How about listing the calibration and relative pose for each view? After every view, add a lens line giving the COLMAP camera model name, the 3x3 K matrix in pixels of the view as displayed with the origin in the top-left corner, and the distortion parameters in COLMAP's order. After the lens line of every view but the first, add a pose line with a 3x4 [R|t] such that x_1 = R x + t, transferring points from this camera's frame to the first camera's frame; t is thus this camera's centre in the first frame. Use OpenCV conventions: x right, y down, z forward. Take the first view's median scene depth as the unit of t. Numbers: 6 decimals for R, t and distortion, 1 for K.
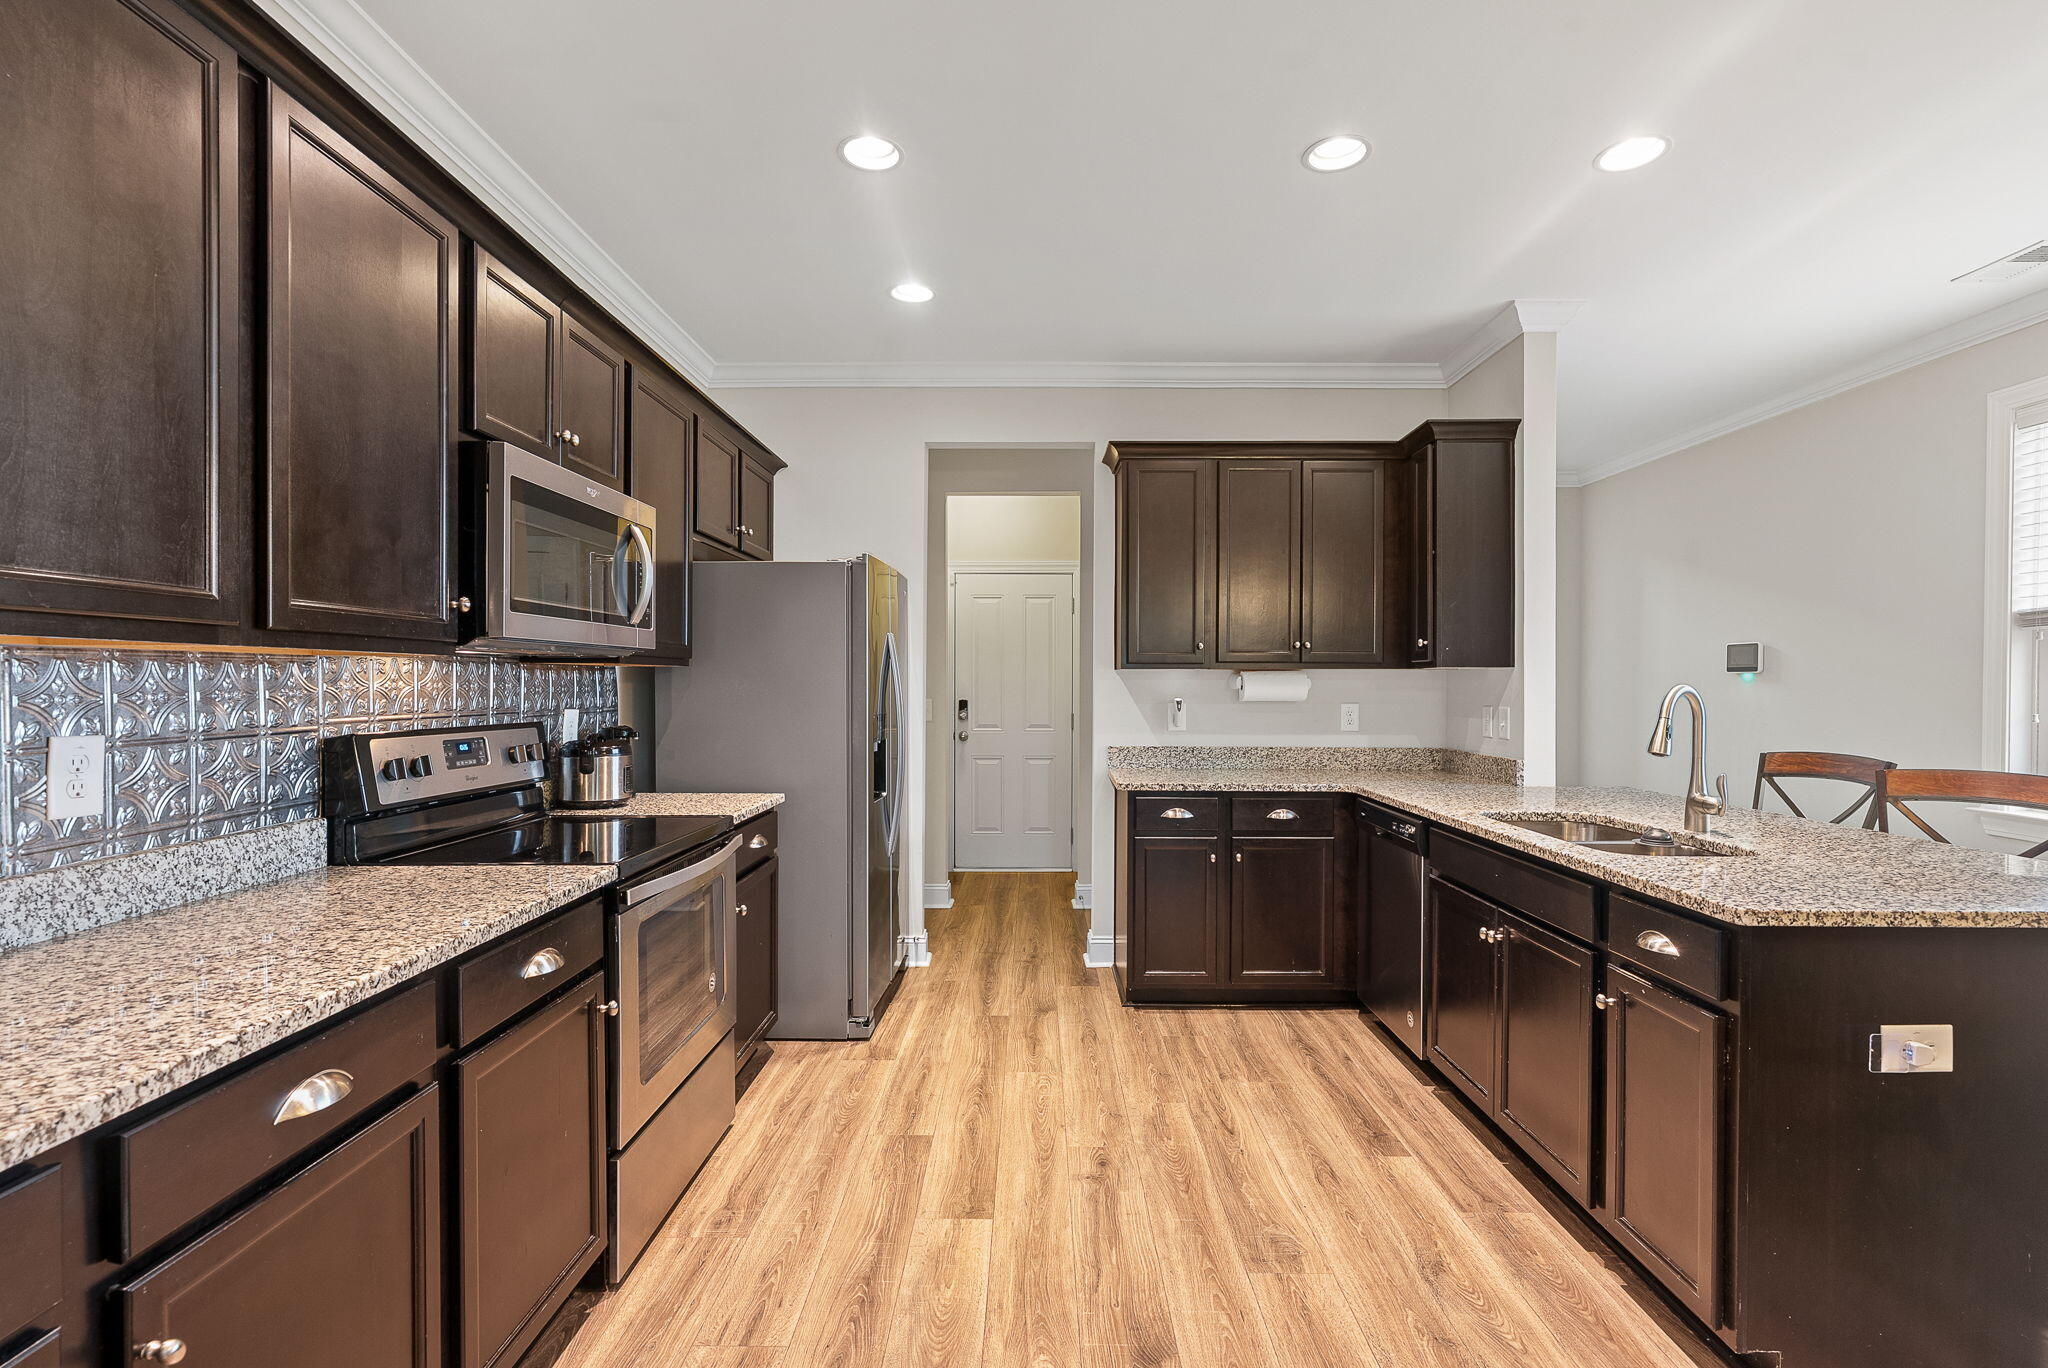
lens RADIAL K [[932.6, 0, 1027.9], [0, 932.6, 682.3], [0, 0, 1]] dist [-0.000052, 0.001466]
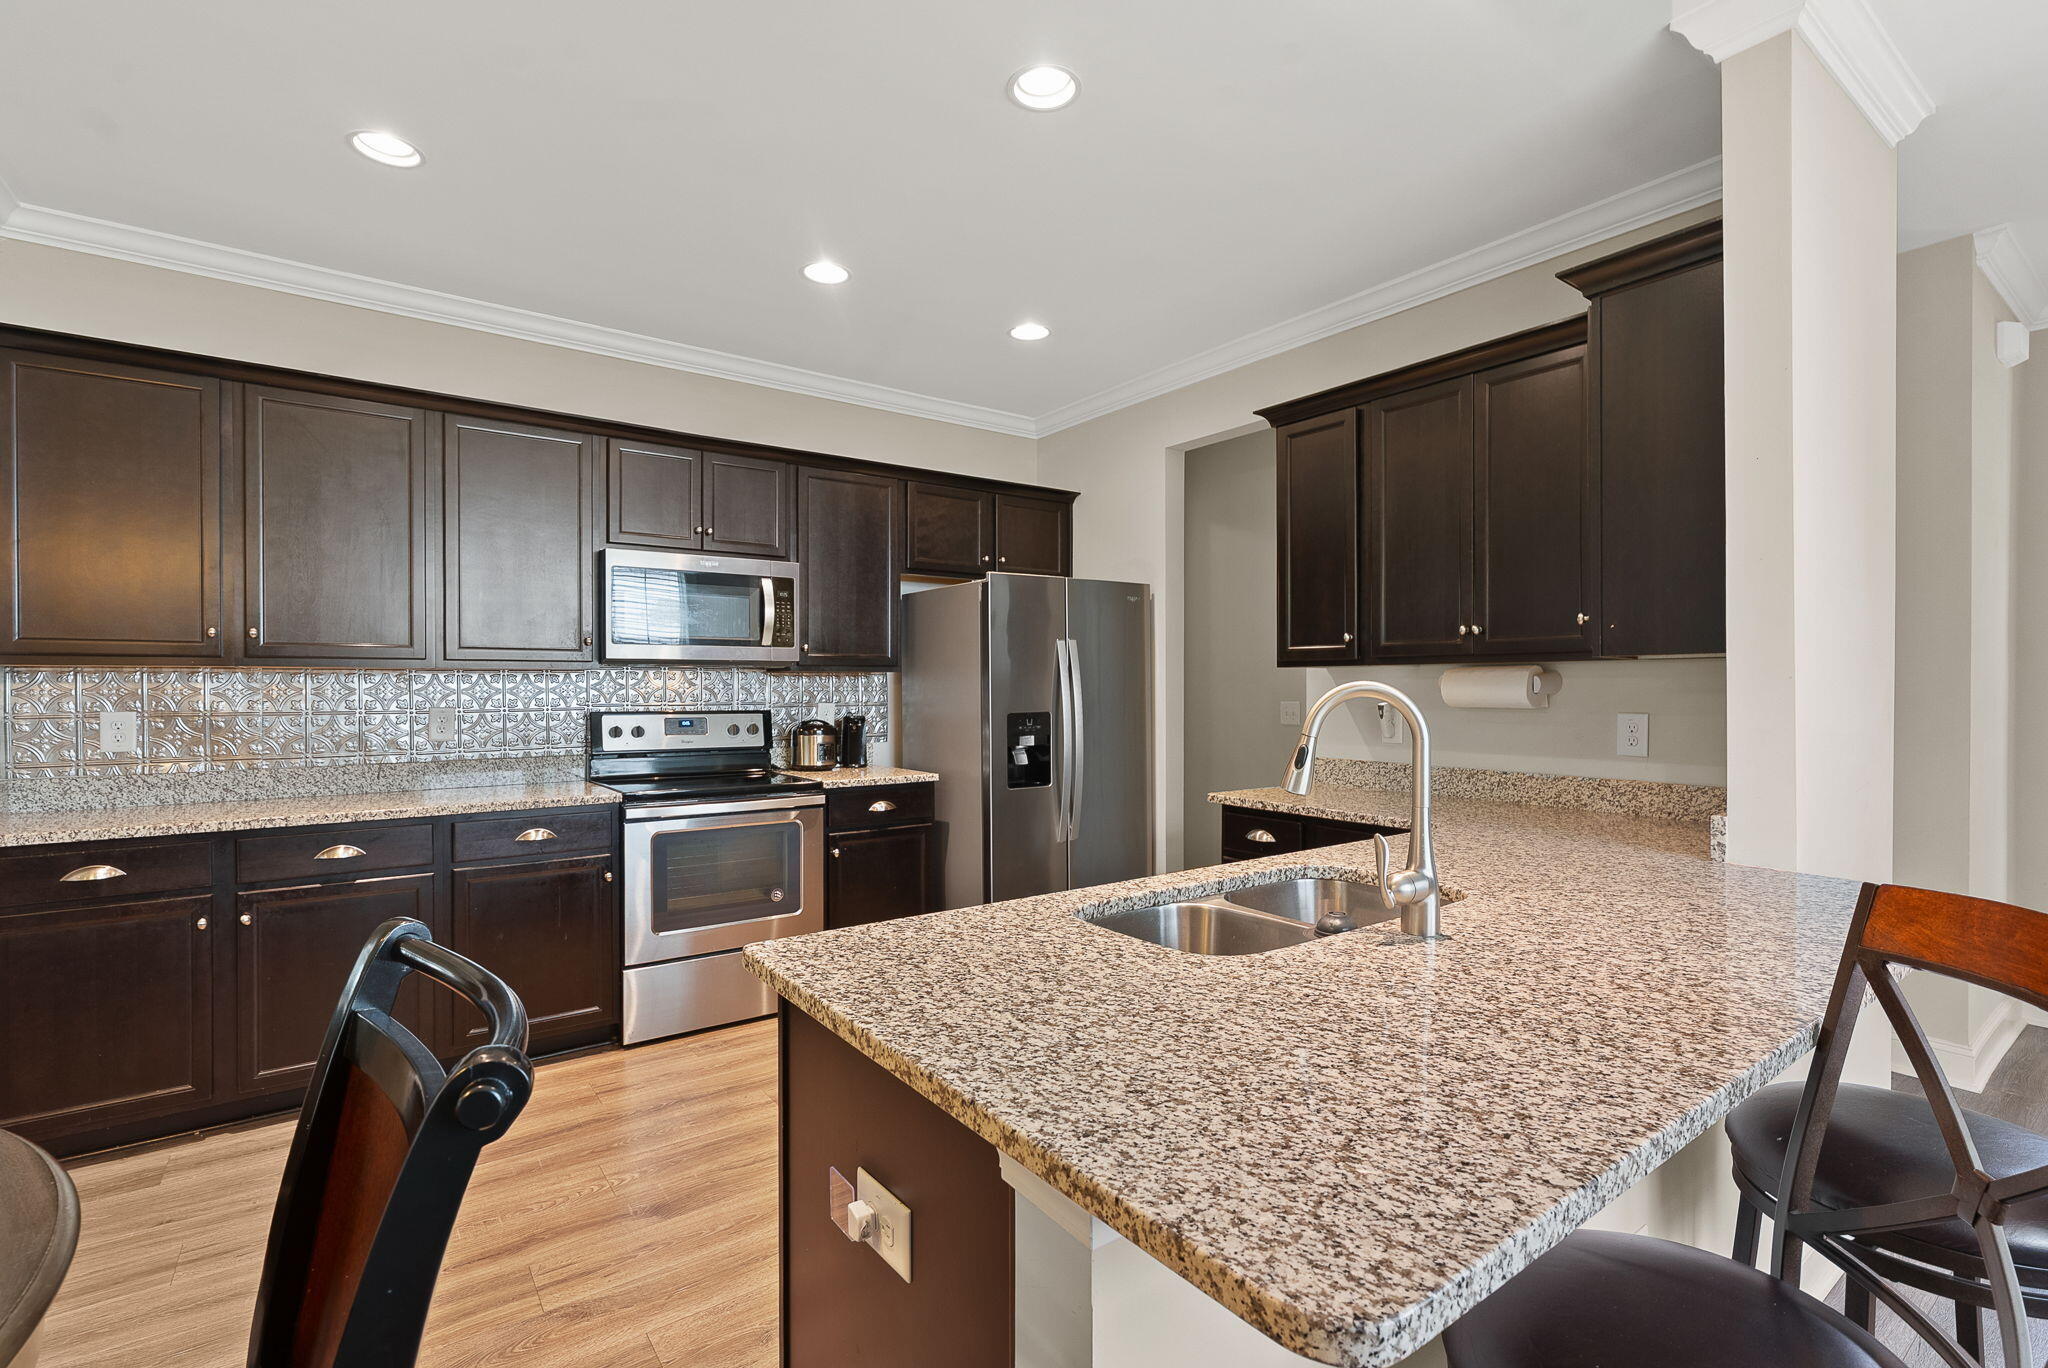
lens RADIAL K [[932.6, 0, 1033.1], [0, 932.6, 691.7], [0, 0, 1]] dist [-0.000052, 0.001466]
pose [[0.597479, 0.003443, -0.801878, 0.748696], [0.002002, 0.999981, 0.005785, 0.003137], [0.801882, -0.005062, 0.597460, 0.329978]]
